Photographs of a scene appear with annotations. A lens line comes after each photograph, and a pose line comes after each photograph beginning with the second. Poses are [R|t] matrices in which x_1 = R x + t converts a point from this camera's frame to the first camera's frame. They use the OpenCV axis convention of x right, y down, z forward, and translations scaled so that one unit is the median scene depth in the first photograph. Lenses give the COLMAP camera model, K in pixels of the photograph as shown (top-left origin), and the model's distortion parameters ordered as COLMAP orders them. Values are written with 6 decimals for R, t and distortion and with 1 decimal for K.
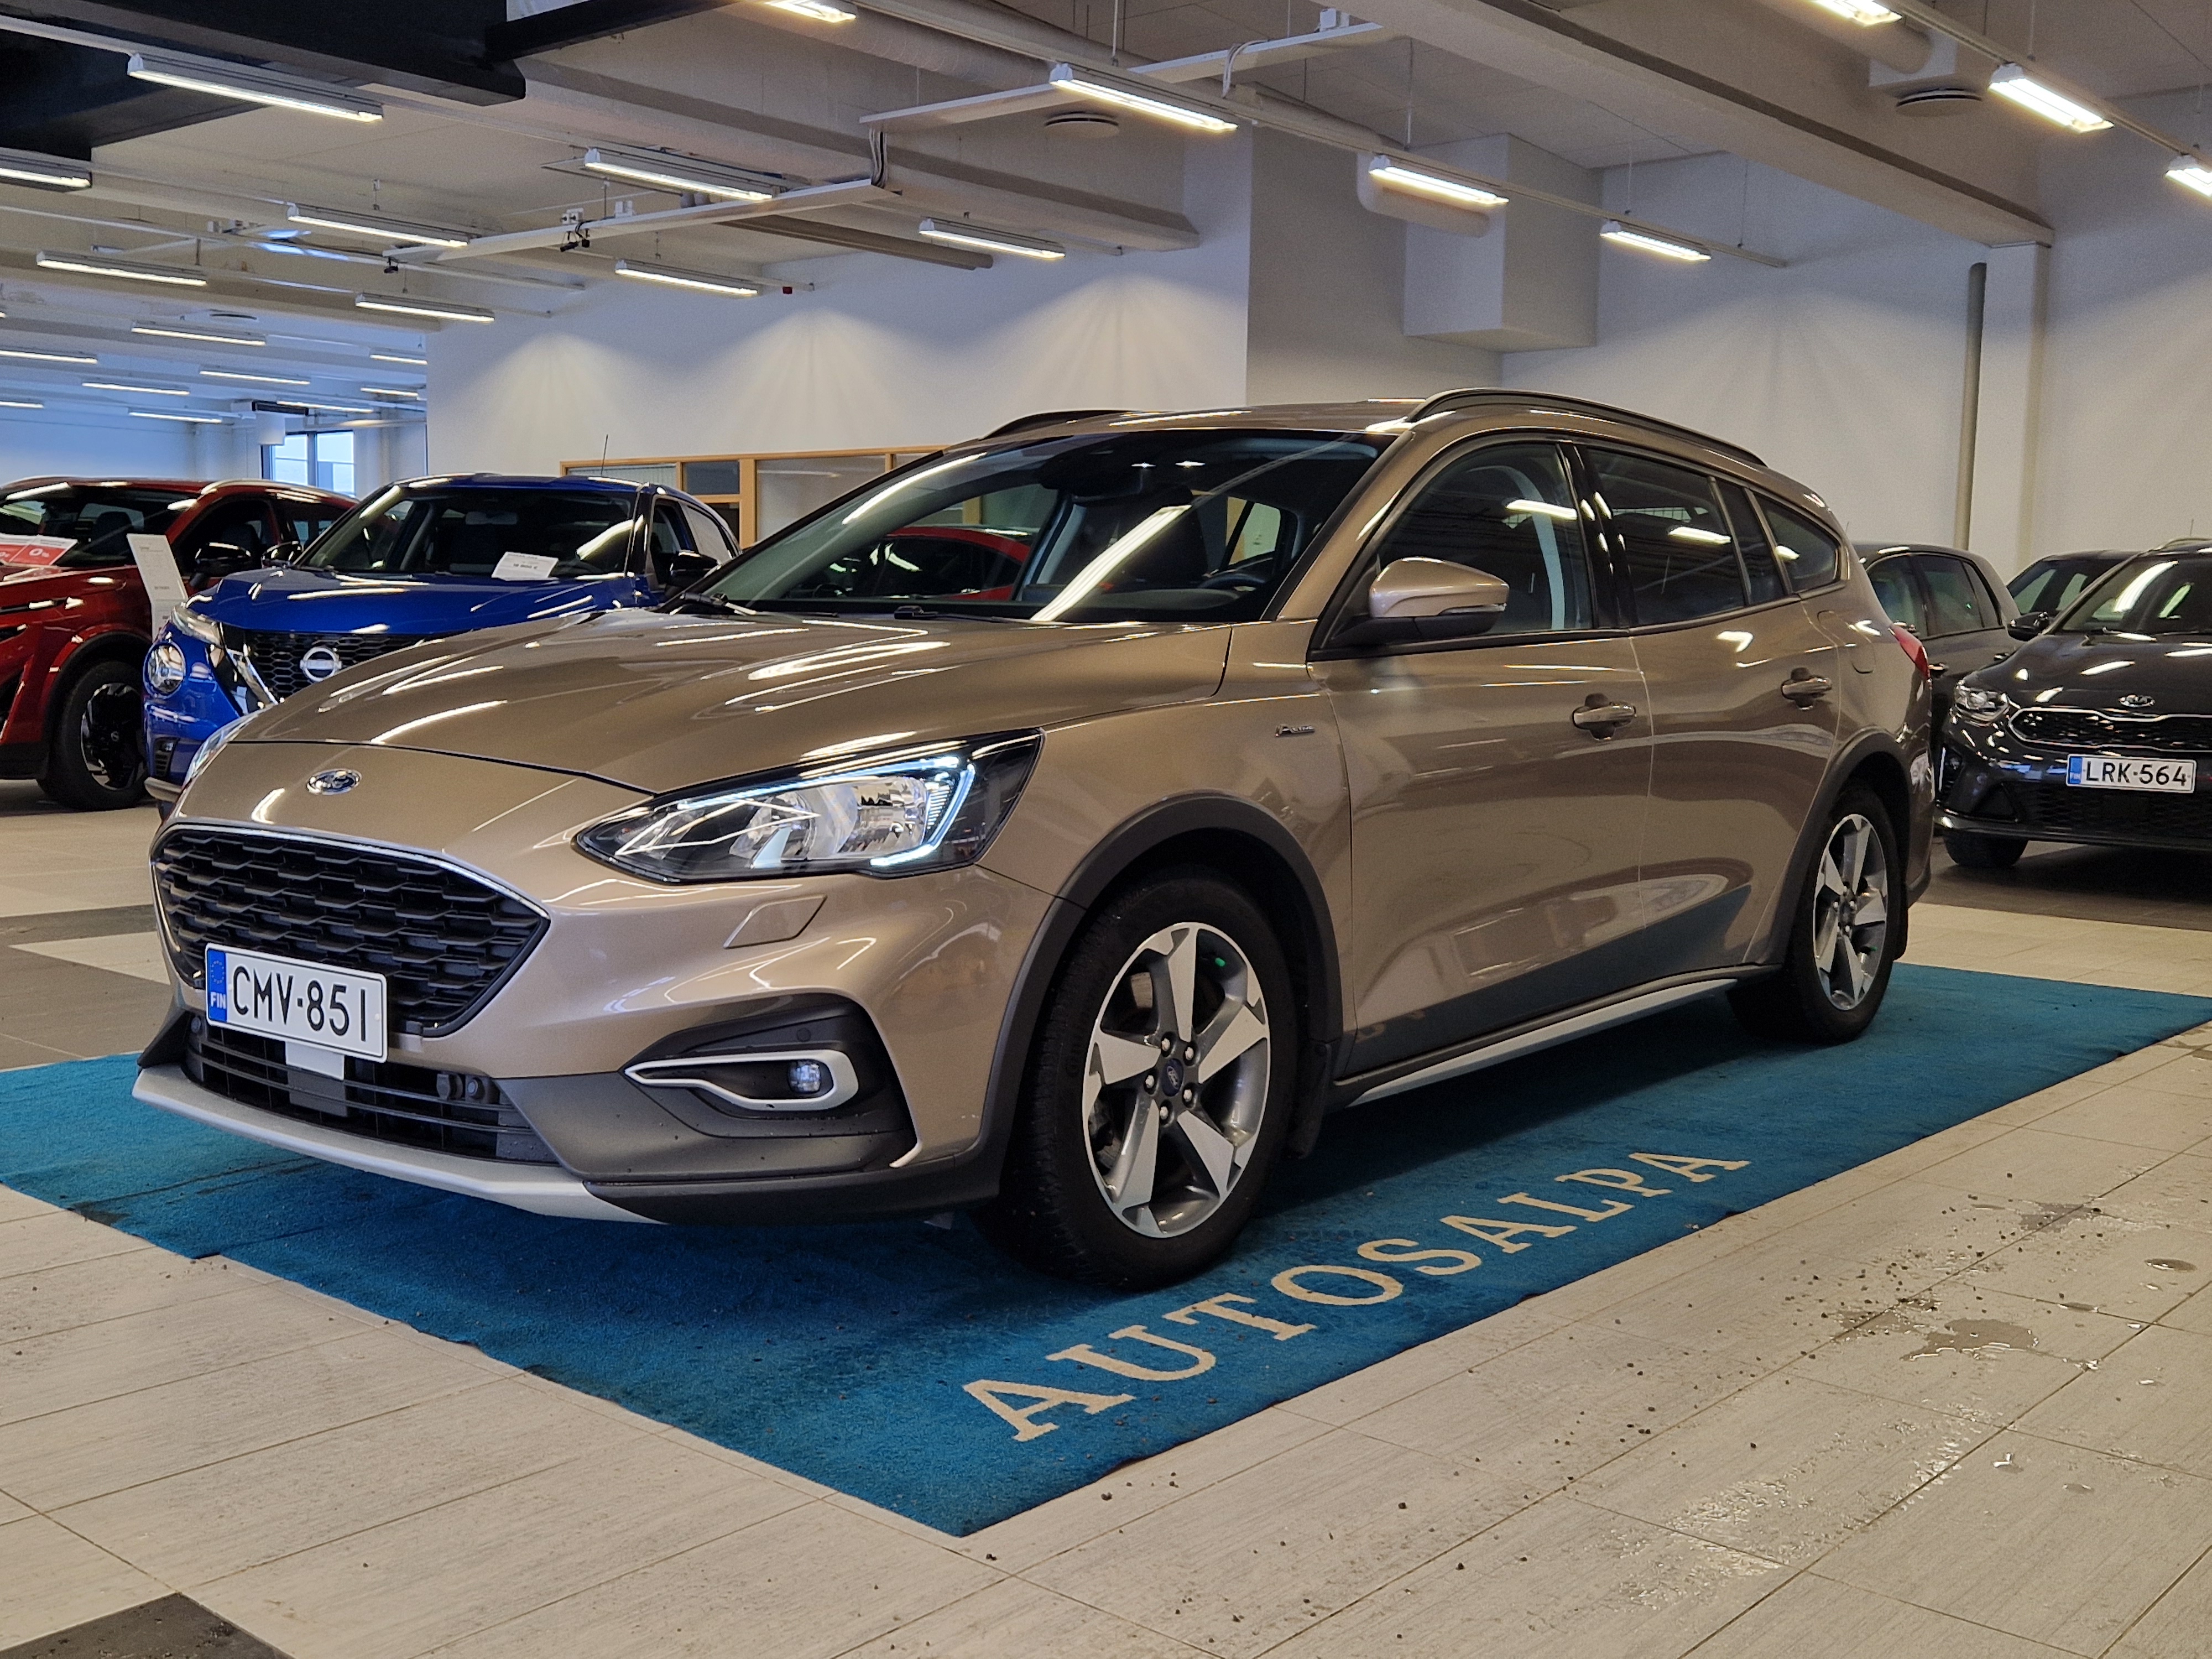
lens RADIAL K [[2248.2, 0, 1106.0], [0, 2248.2, 829.5], [0, 0, 1]] dist [0.071153, 0.010404]
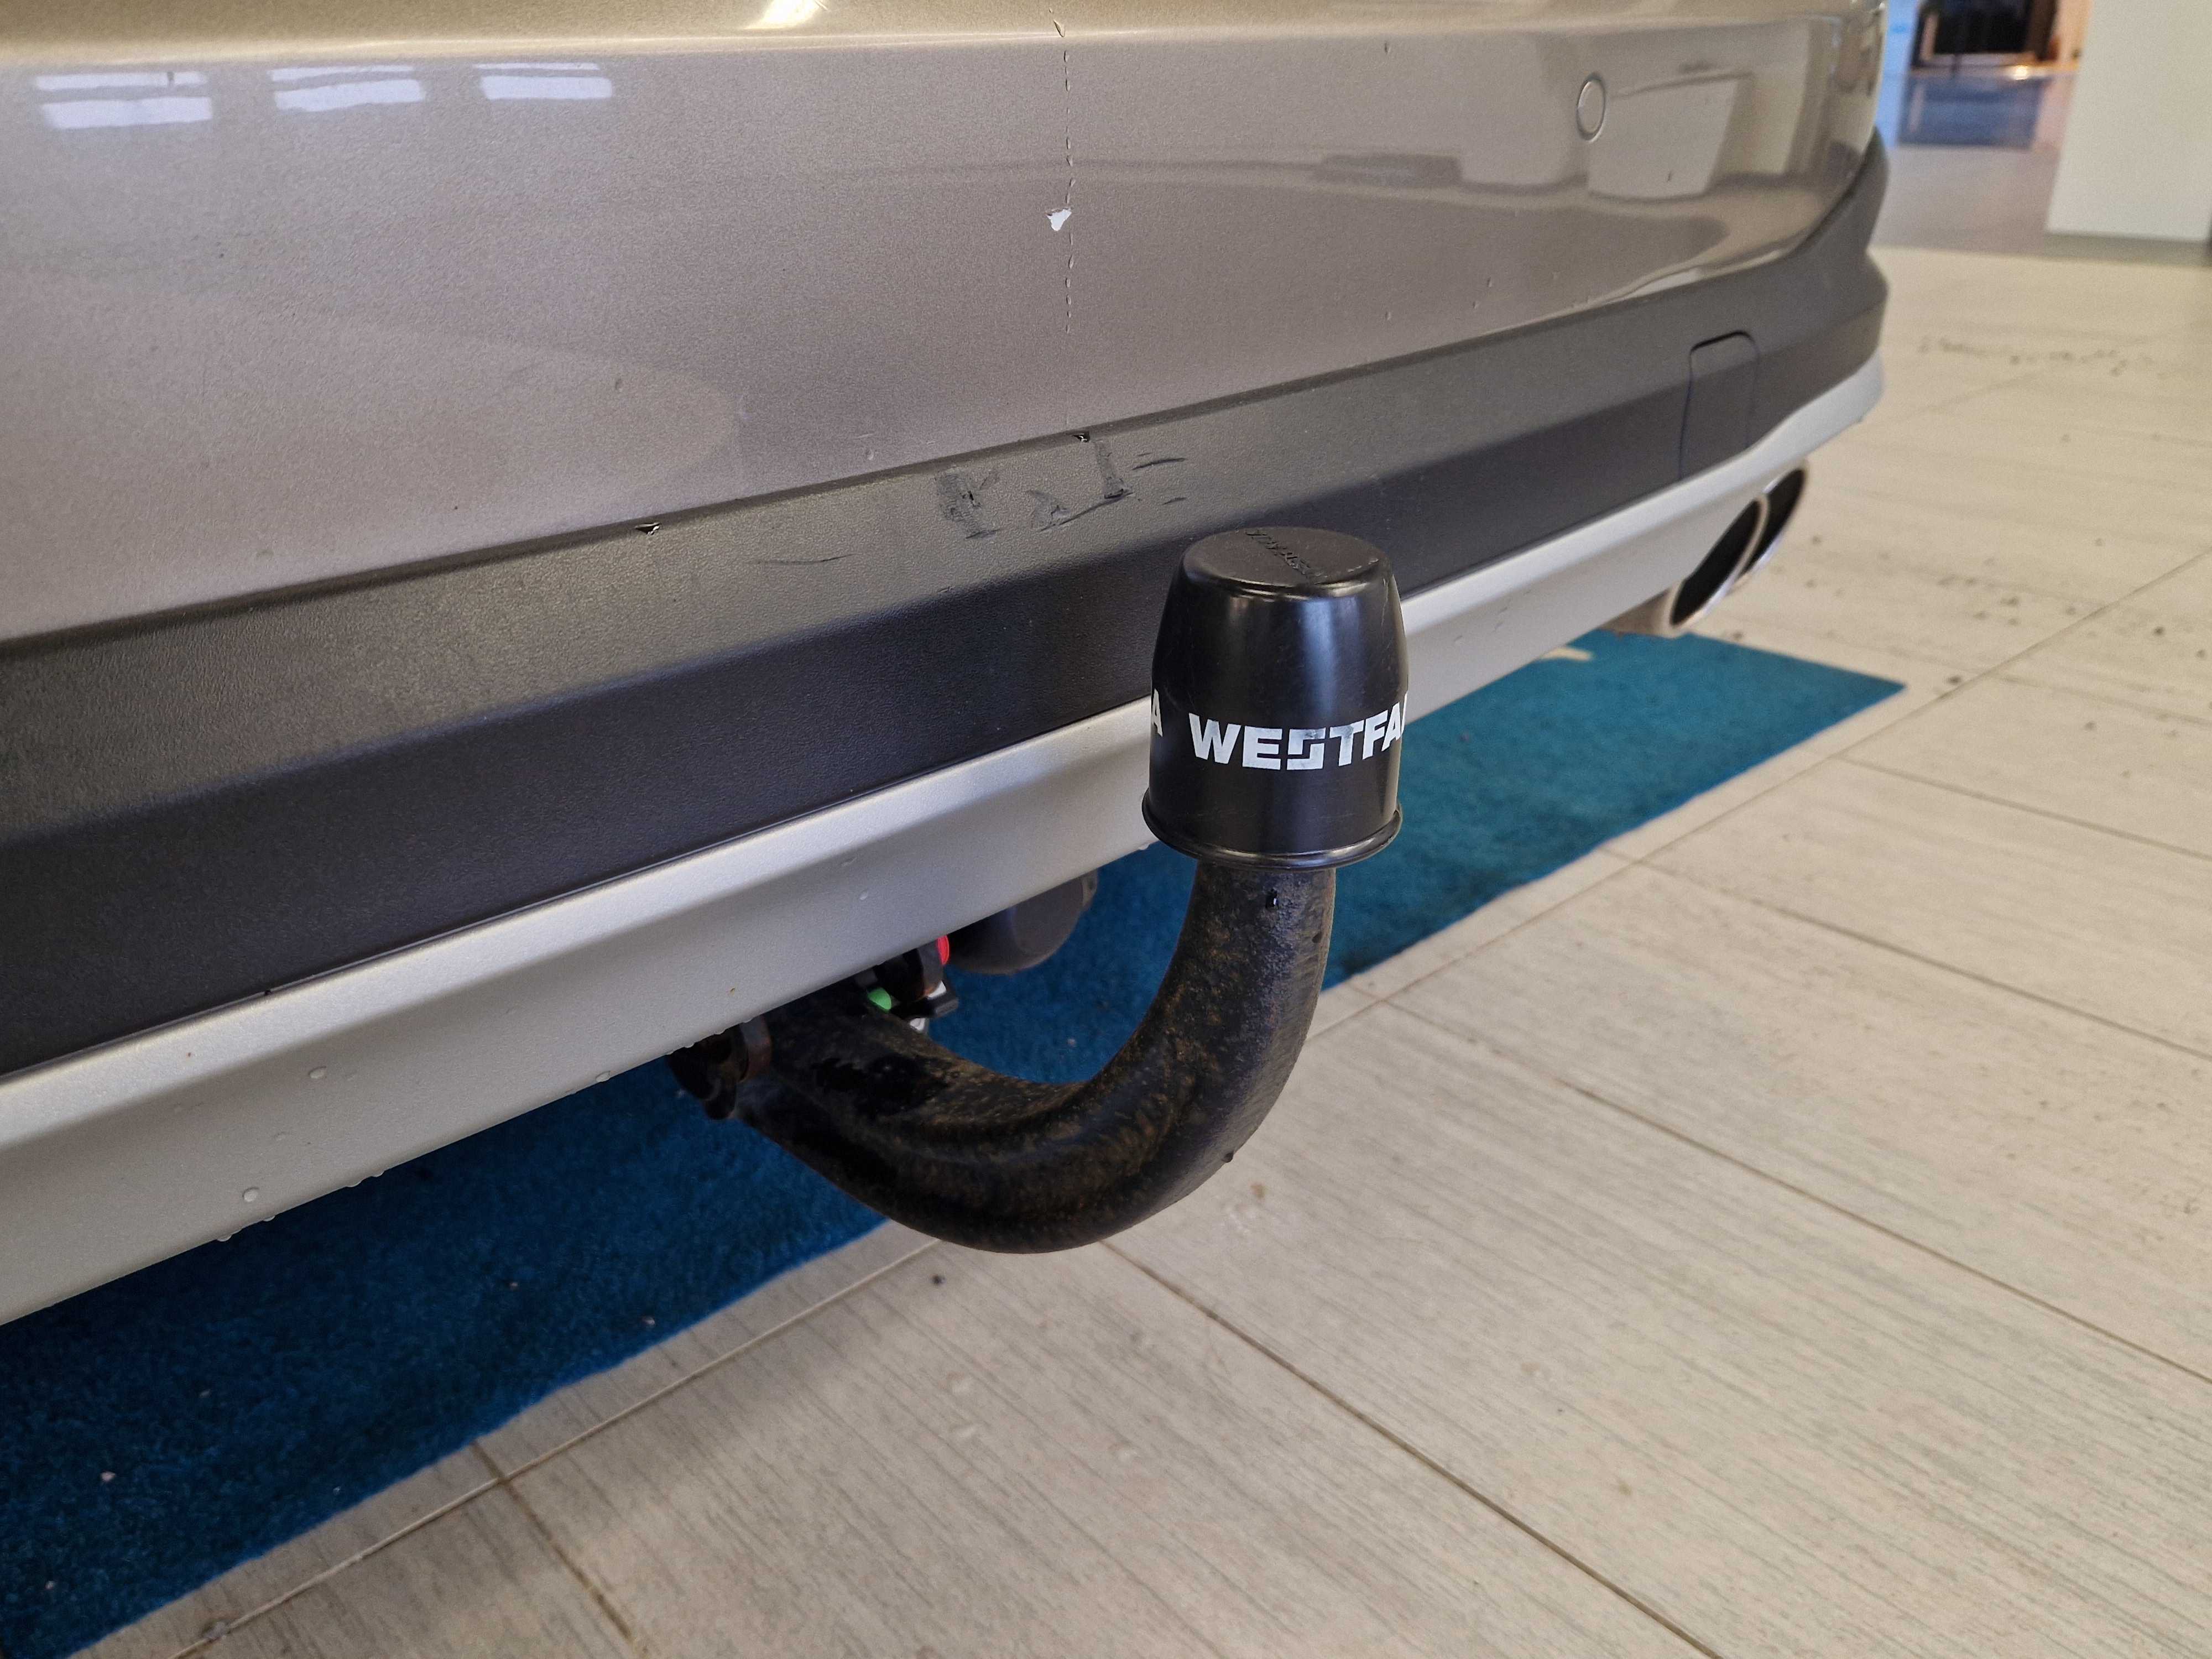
lens RADIAL K [[1728.5, 0, 1106.0], [0, 1728.5, 829.5], [0, 0, 1]] dist [0.029832, -0.002590]
pose [[0.120425, -0.427171, 0.896115, -0.479273], [0.115445, 0.902586, 0.414742, 0.036389], [-0.985987, 0.053507, 0.158009, 0.809859]]
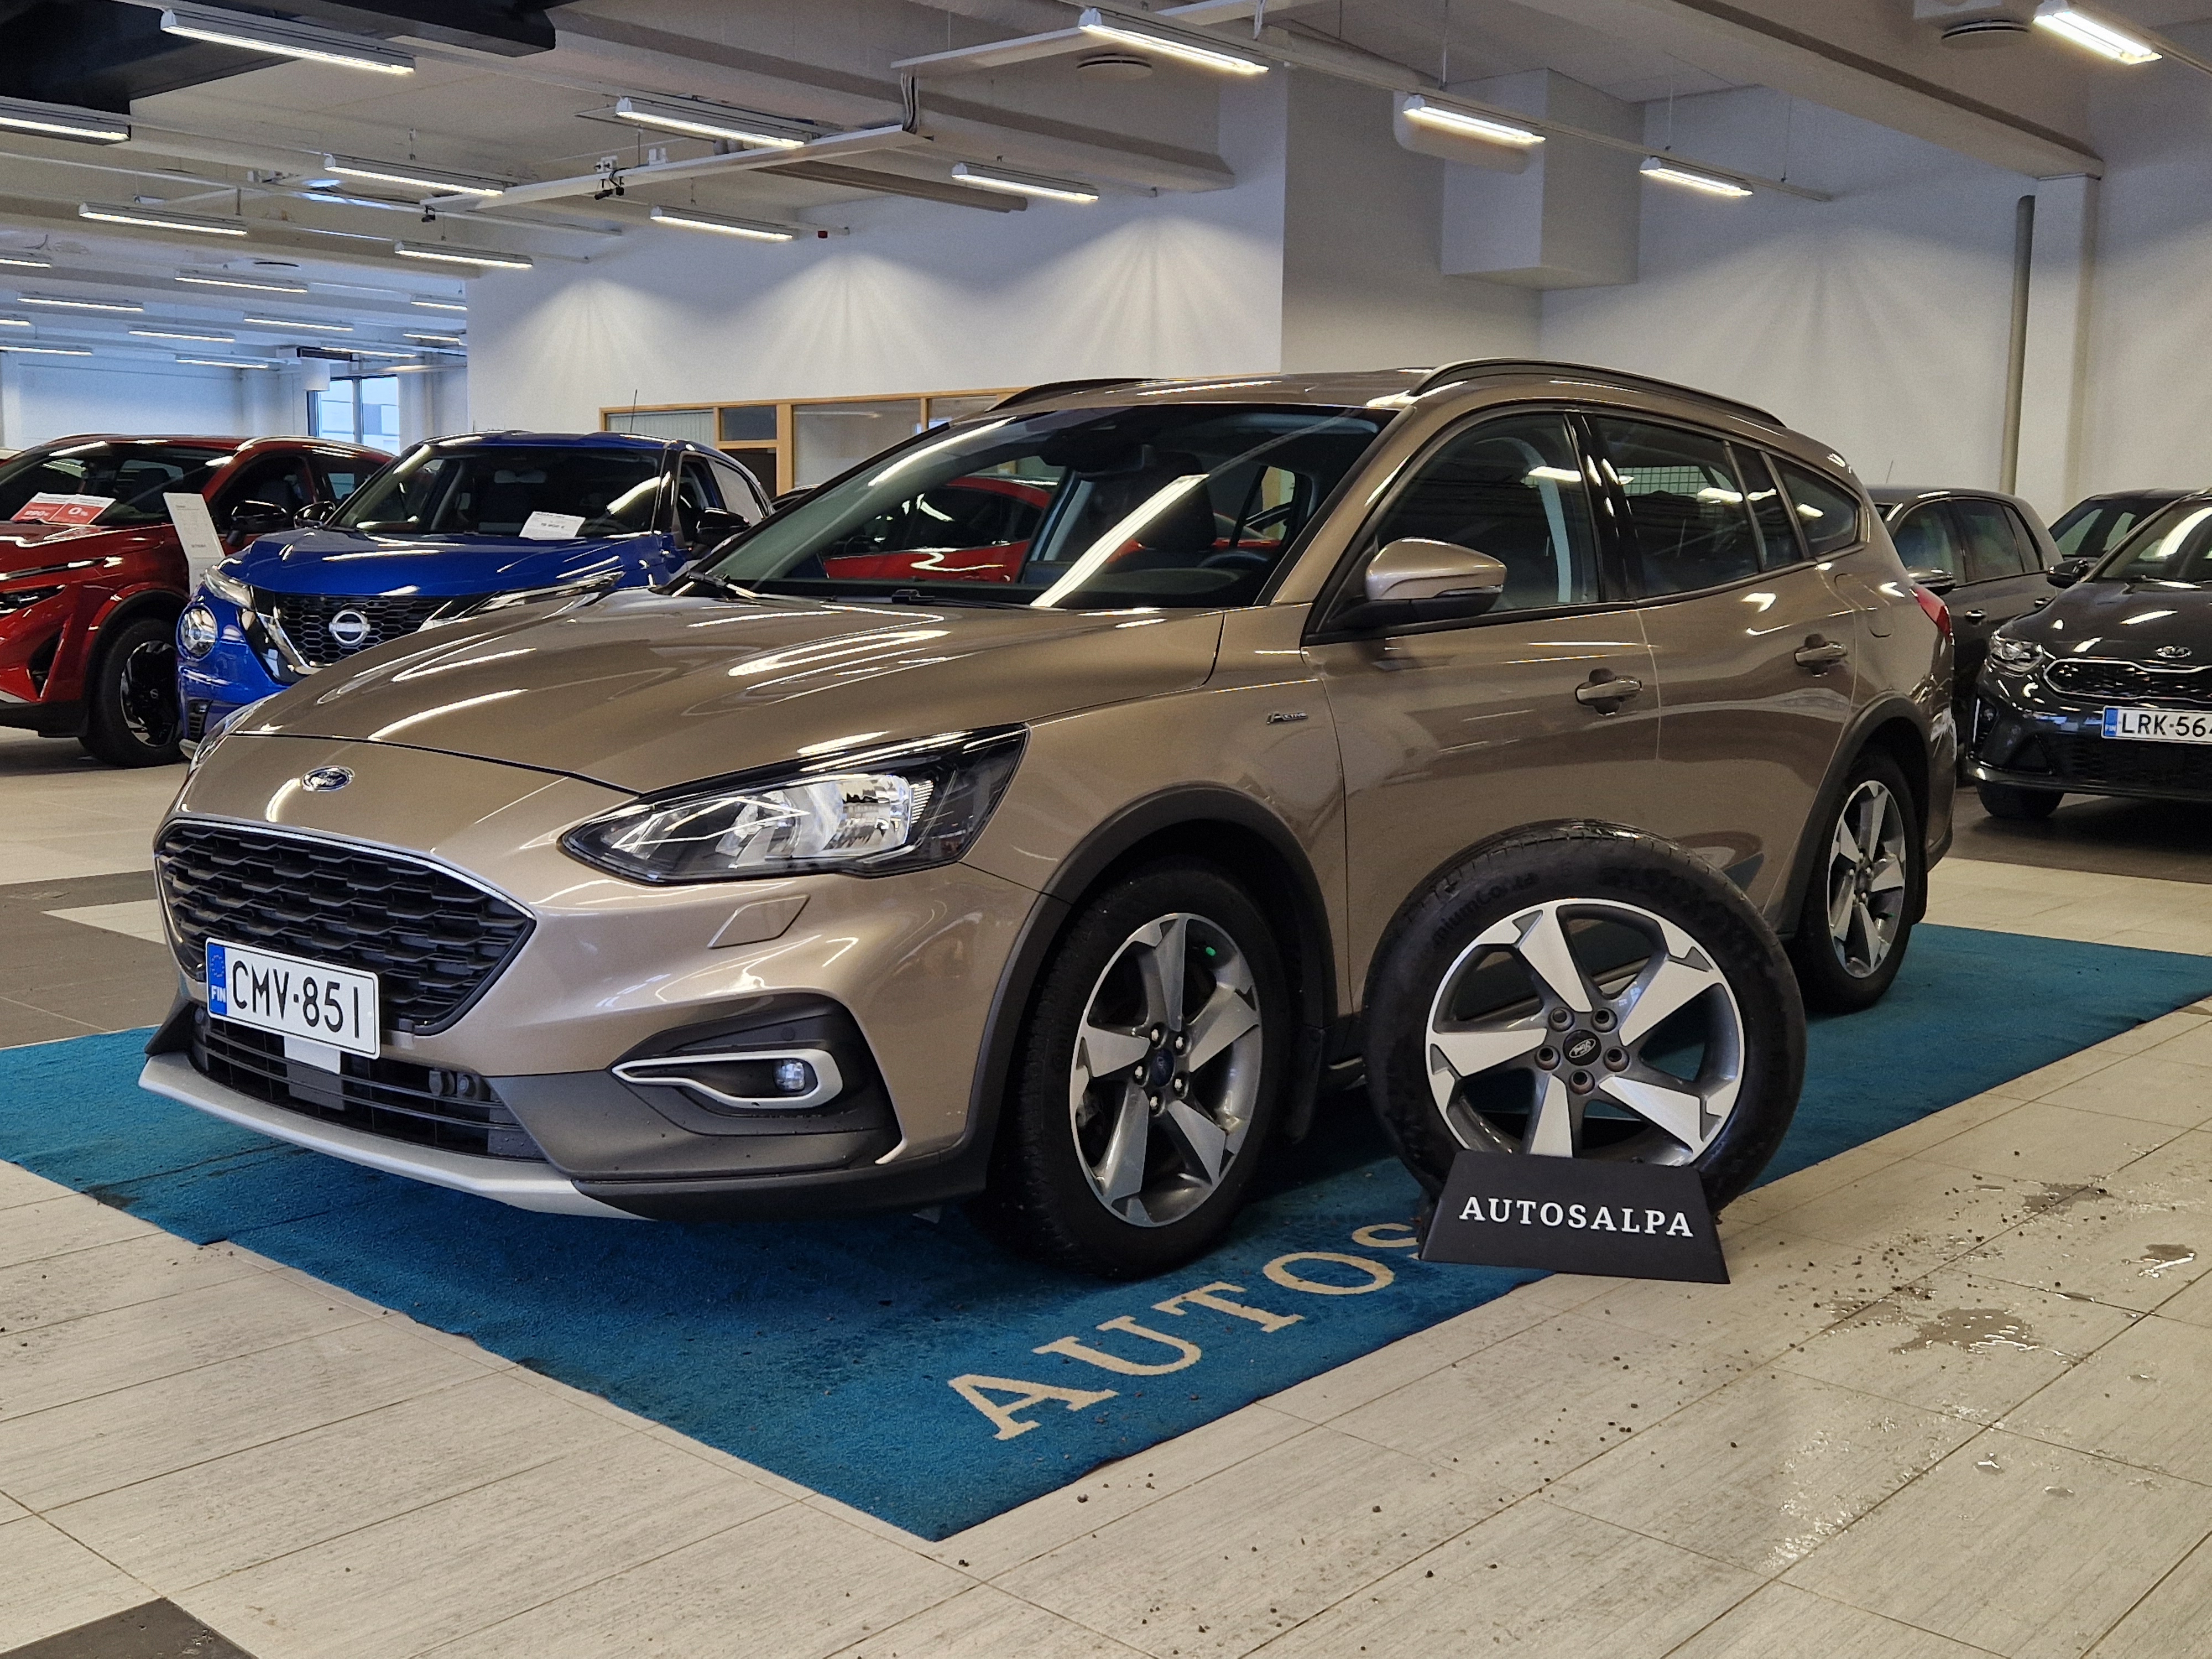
lens RADIAL K [[2246.3, 0, 1099.5], [0, 2246.3, 808.1], [0, 0, 1]] dist [0.078558, 0.001009]
pose [[0.999725, -0.004208, -0.023087, 0.022774], [0.004637, 0.999817, 0.018544, -0.022035], [0.023005, -0.018646, 0.999561, -0.000965]]
